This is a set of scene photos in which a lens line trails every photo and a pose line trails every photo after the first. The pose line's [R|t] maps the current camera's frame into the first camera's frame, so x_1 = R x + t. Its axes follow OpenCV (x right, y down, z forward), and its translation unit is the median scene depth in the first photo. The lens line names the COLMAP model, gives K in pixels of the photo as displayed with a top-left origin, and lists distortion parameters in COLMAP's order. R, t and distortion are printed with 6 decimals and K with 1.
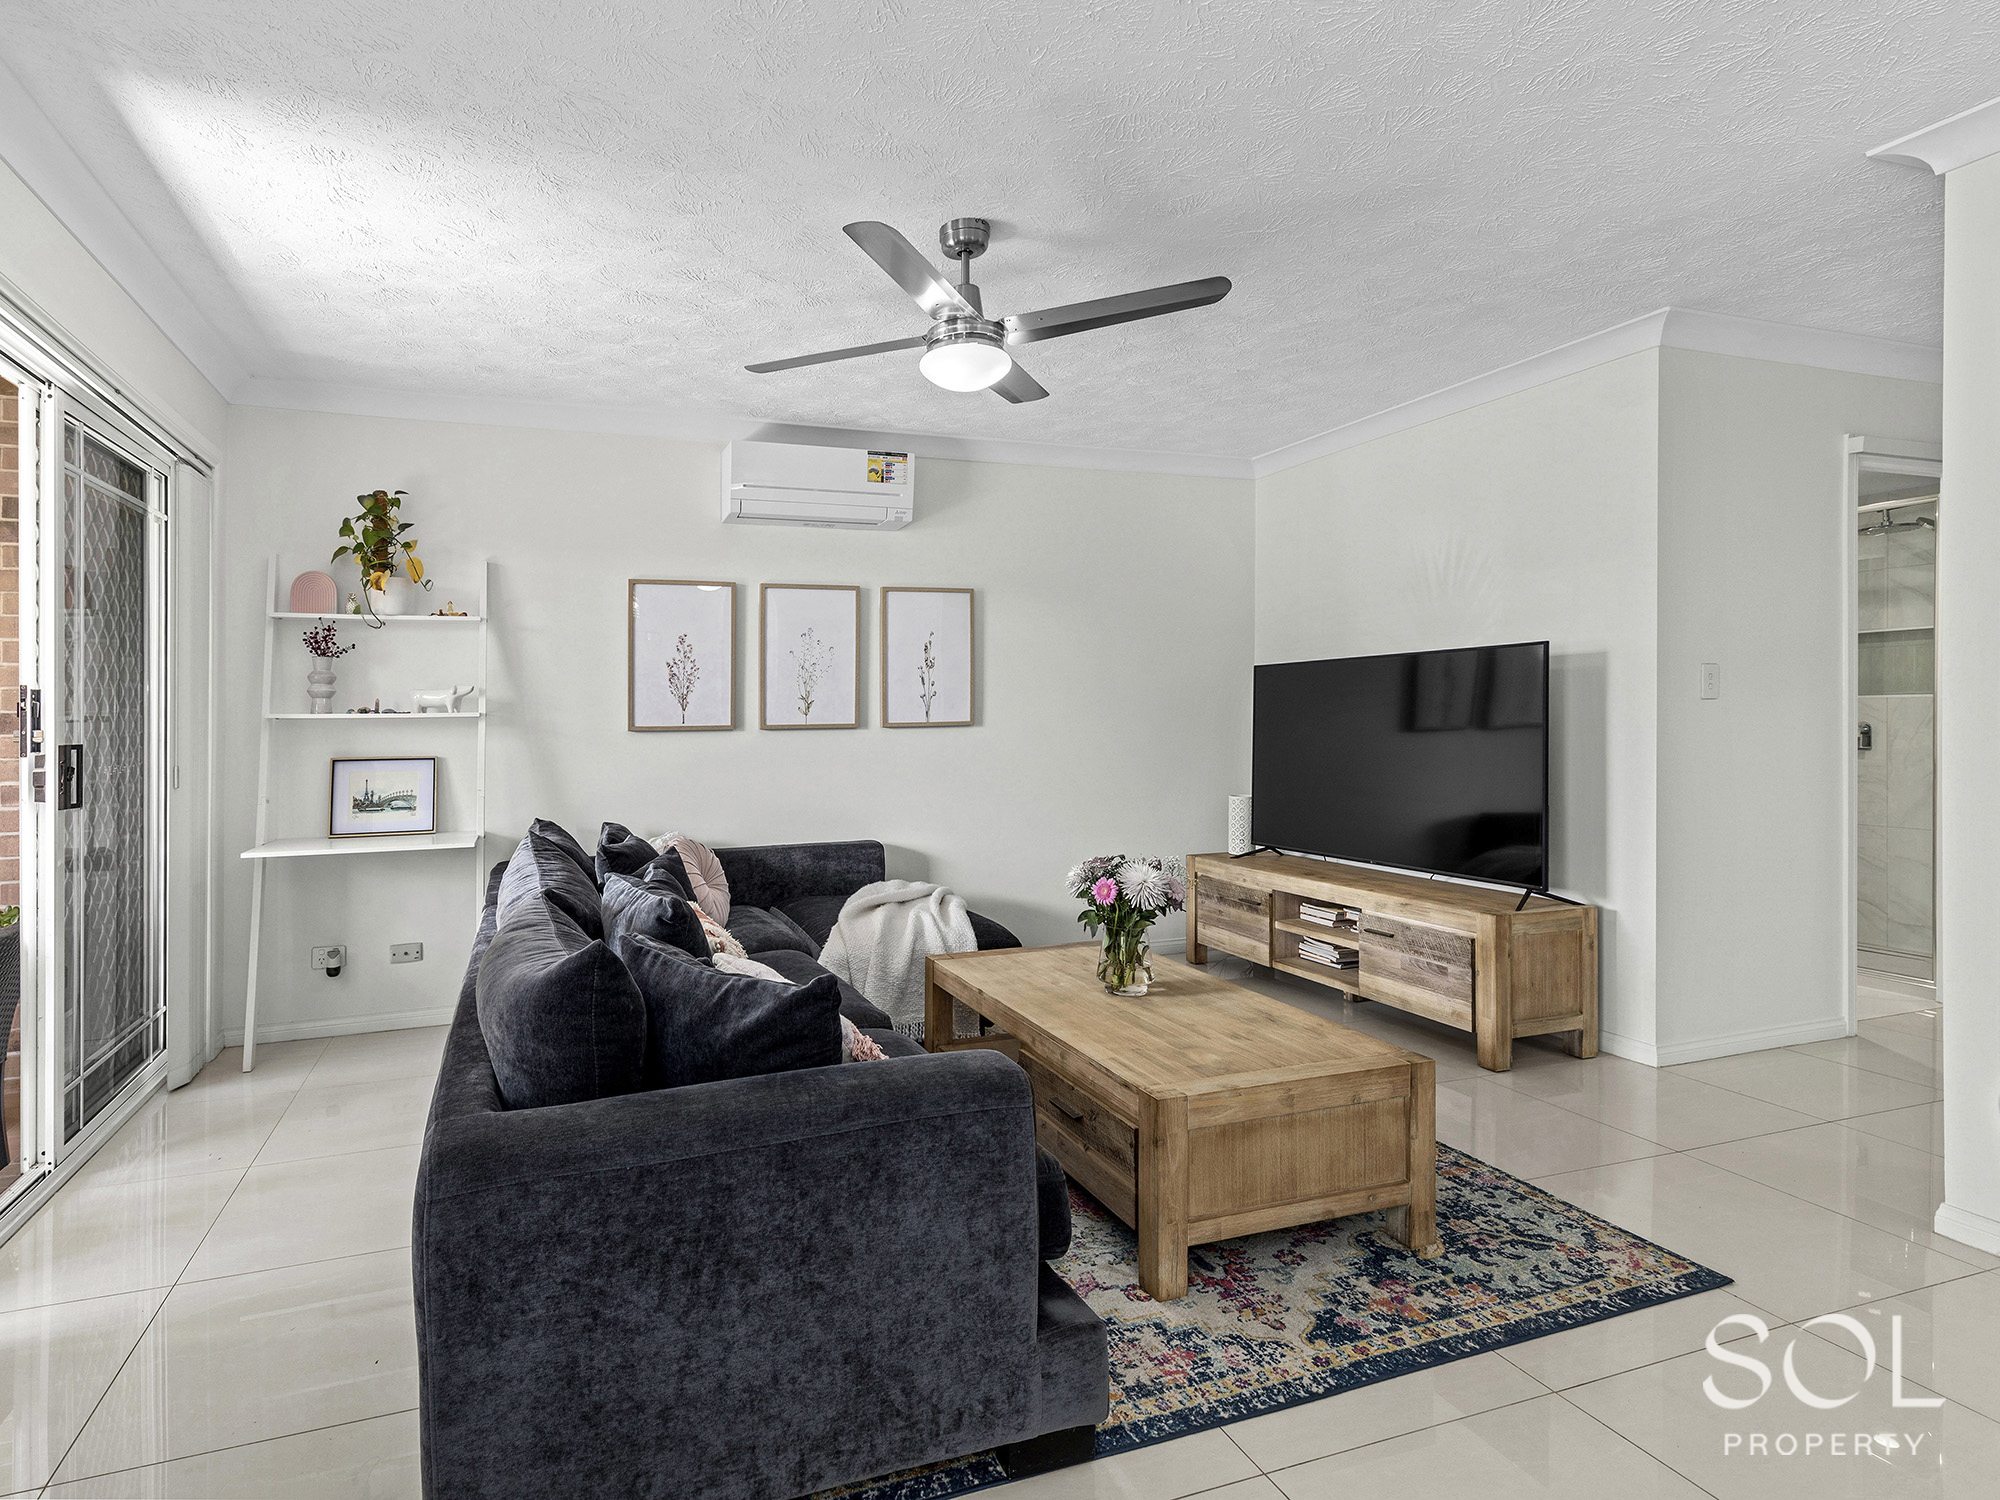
lens RADIAL K [[1050.5, 0, 999.3], [0, 1050.5, 737.5], [0, 0, 1]] dist [0.020403, 0.001518]
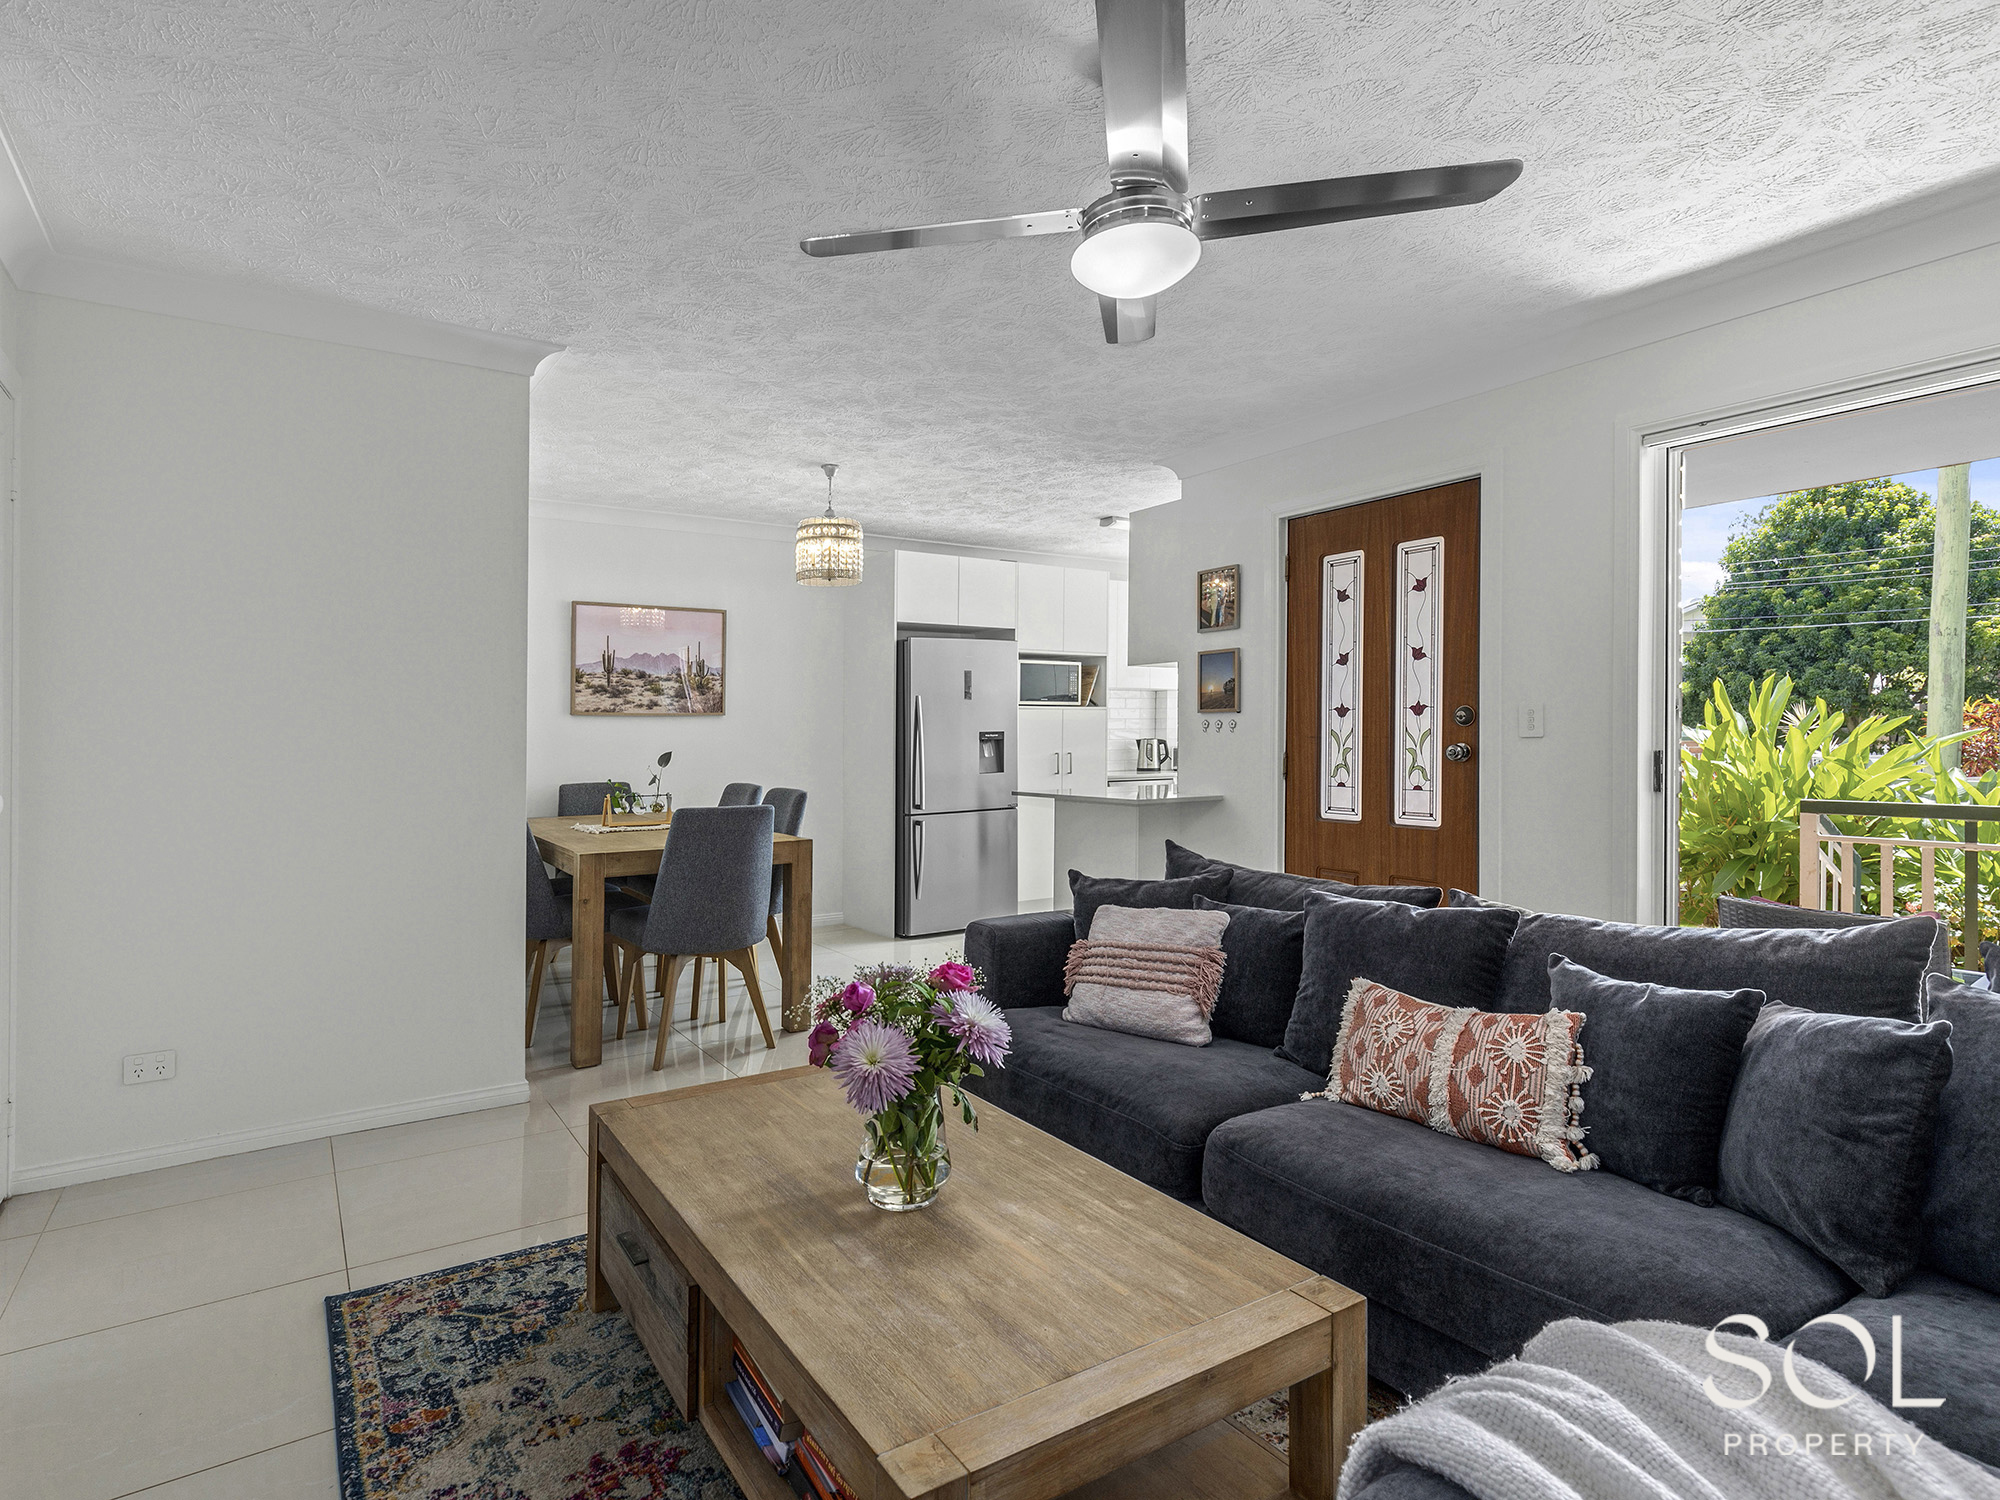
lens RADIAL K [[1050.5, 0, 983.6], [0, 1050.5, 741.0], [0, 0, 1]] dist [0.020403, 0.001518]
pose [[-0.983135, 0.007286, -0.182738, 0.228734], [0.005580, 0.999936, 0.009846, -0.033831], [0.182798, 0.008661, -0.983112, 1.987583]]
